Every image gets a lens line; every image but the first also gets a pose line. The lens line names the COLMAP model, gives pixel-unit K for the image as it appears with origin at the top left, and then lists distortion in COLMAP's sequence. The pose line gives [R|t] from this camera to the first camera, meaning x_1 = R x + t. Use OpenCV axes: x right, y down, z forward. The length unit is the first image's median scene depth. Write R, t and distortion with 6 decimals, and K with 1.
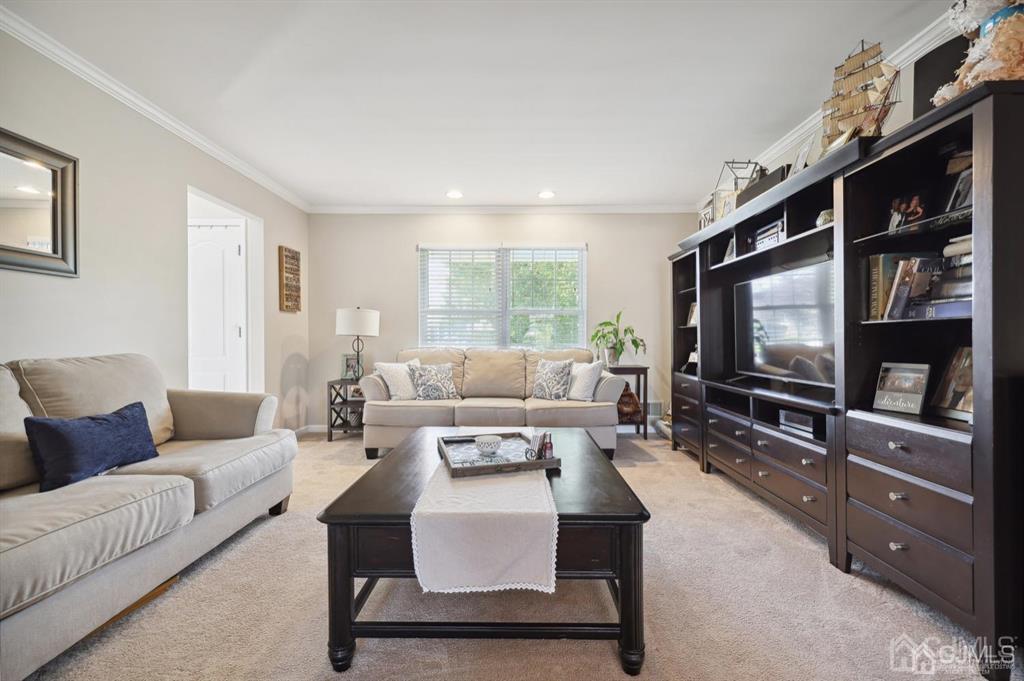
lens RADIAL K [[415.2, 0, 511.2], [0, 415.2, 339.4], [0, 0, 1]] dist [0.003388, 0.000419]
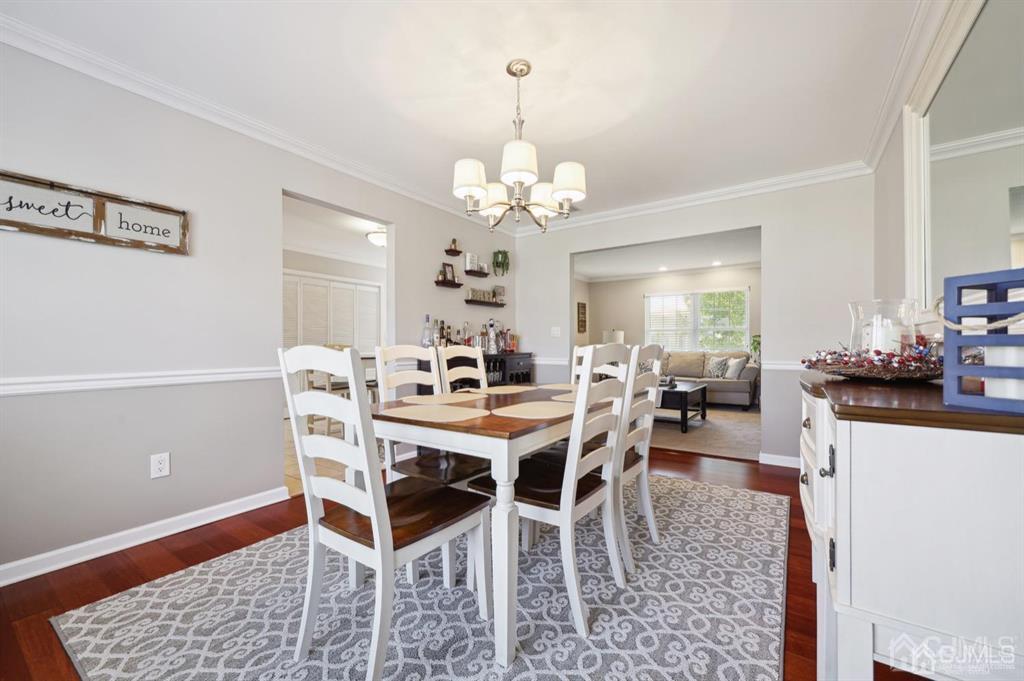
lens RADIAL K [[415.2, 0, 512.5], [0, 415.2, 346.0], [0, 0, 1]] dist [0.003388, 0.000419]
pose [[0.828214, -0.002776, -0.560405, 0.362477], [-0.000874, 0.999980, -0.006245, 0.013520], [0.560411, 0.005662, 0.828195, -0.964974]]
